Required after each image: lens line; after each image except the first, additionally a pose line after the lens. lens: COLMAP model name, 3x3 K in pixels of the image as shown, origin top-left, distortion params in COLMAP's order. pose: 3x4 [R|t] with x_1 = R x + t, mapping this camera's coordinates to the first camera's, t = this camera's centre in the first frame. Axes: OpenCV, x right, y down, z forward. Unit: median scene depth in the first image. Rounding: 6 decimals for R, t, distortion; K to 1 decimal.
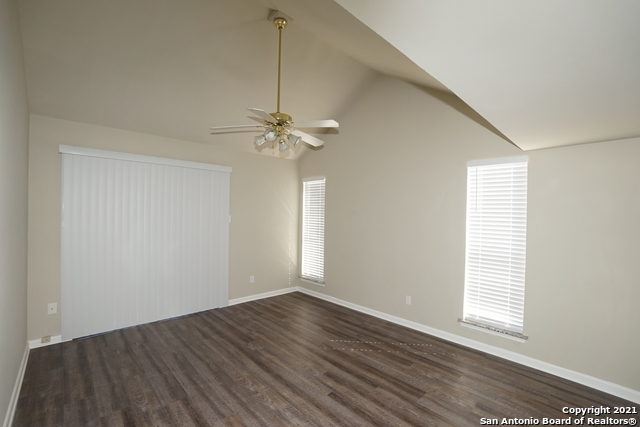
lens RADIAL K [[287.7, 0, 320.2], [0, 287.7, 216.7], [0, 0, 1]] dist [-0.014215, 0.000344]
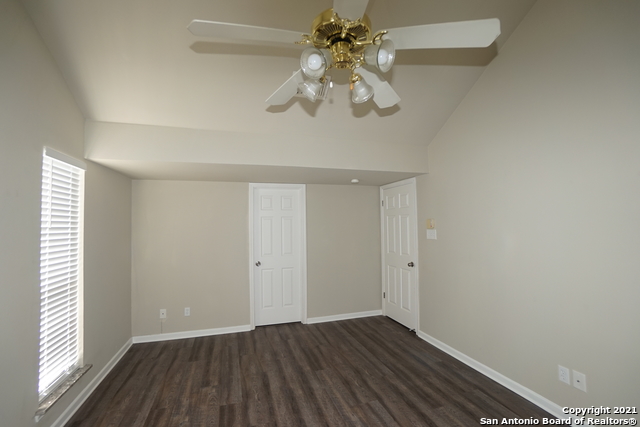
lens RADIAL K [[287.7, 0, 319.6], [0, 287.7, 213.3], [0, 0, 1]] dist [-0.014215, 0.000344]
pose [[-0.895978, 0.009728, 0.443993, -0.392024], [0.001893, 0.999835, -0.018088, -0.044177], [-0.444095, -0.015367, -0.895848, 1.741123]]
